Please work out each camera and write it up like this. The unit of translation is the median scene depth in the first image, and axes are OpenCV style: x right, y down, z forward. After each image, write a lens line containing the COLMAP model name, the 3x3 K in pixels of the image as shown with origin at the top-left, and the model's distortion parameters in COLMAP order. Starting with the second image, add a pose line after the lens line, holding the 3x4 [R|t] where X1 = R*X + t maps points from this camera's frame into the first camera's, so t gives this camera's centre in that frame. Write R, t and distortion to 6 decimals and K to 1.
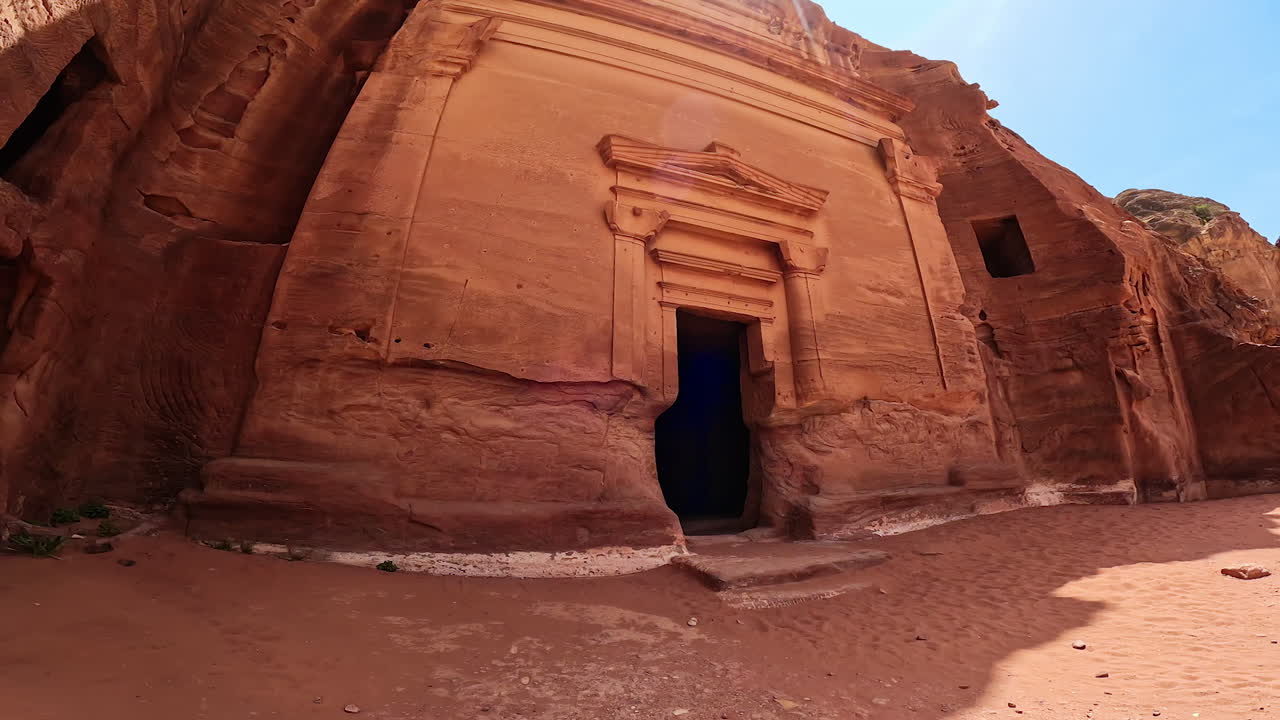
lens RADIAL K [[1030.8, 0, 640.0], [0, 1030.8, 360.0], [0, 0, 1]] dist [0.059023, 0.007279]
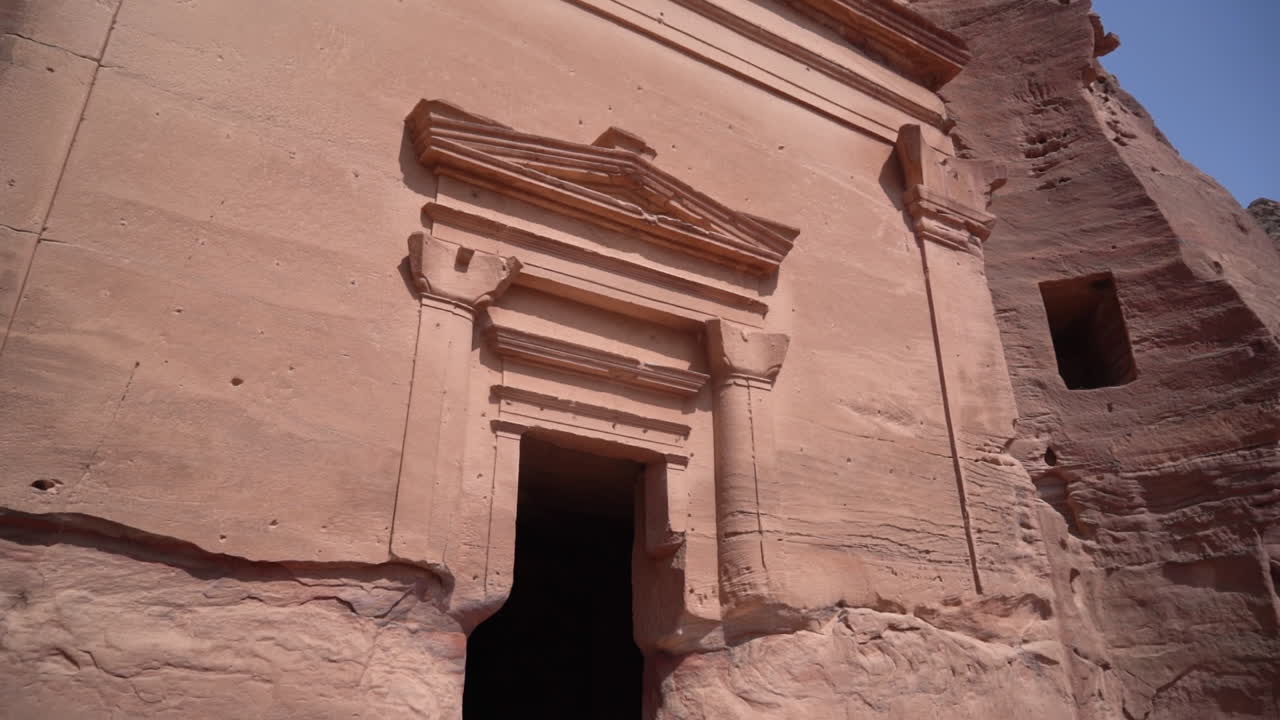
lens RADIAL K [[1030.8, 0, 640.0], [0, 1030.8, 360.0], [0, 0, 1]] dist [0.059023, 0.007279]
pose [[0.979773, 0.087848, 0.179801, -0.006113], [-0.034872, 0.959697, -0.278865, 0.070807], [-0.197052, 0.266955, 0.943348, 0.443610]]
